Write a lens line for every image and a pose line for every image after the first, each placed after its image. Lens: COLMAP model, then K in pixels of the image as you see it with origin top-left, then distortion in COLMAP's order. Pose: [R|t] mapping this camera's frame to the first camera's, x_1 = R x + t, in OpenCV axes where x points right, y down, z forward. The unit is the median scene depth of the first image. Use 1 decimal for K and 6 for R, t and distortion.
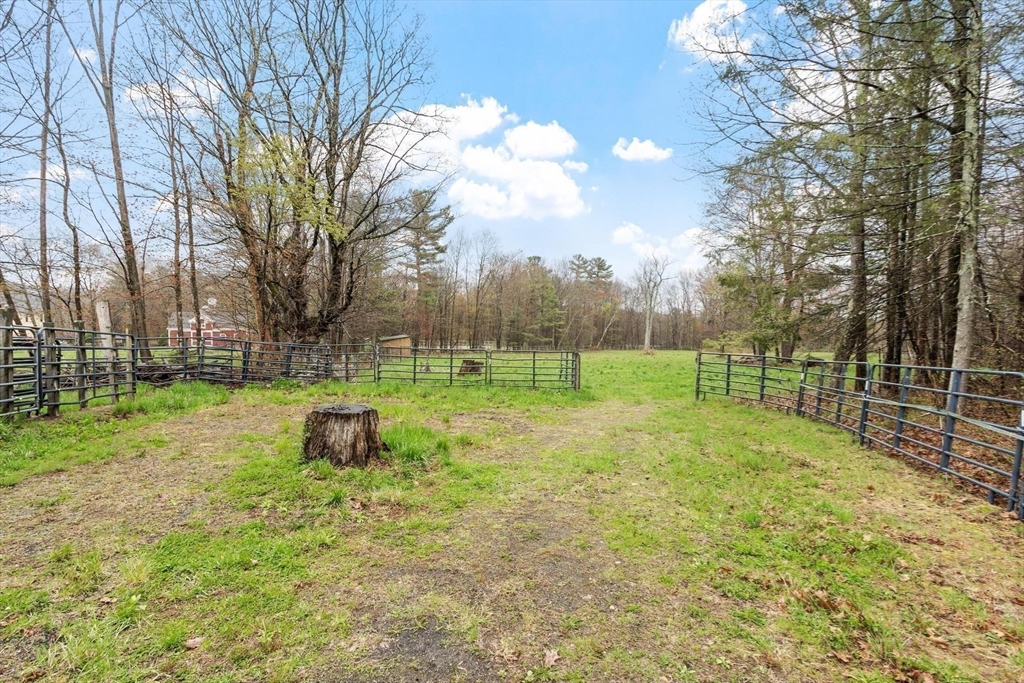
lens RADIAL K [[463.0, 0, 512.0], [0, 463.0, 341.5], [0, 0, 1]] dist [0.000687, 0.000016]
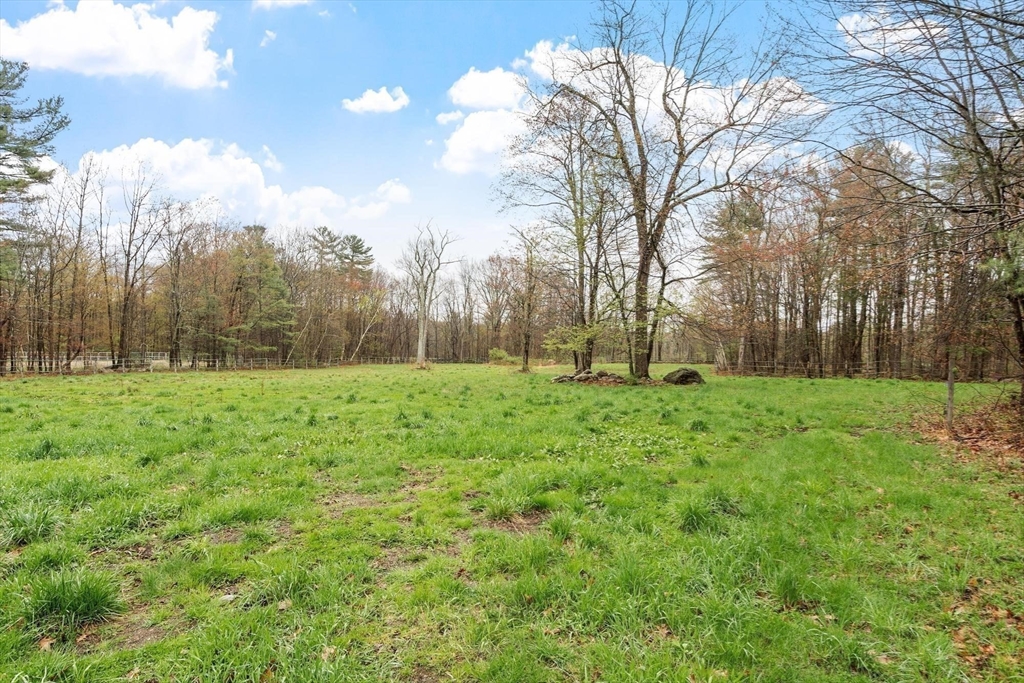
lens RADIAL K [[576.7, 0, 509.4], [0, 576.7, 361.8], [0, 0, 1]] dist [0.000428, 0.000448]
pose [[0.904916, -0.011645, 0.425430, 0.027237], [0.006247, 0.999881, 0.014083, 0.003199], [-0.425543, -0.010086, 0.904882, 0.101264]]
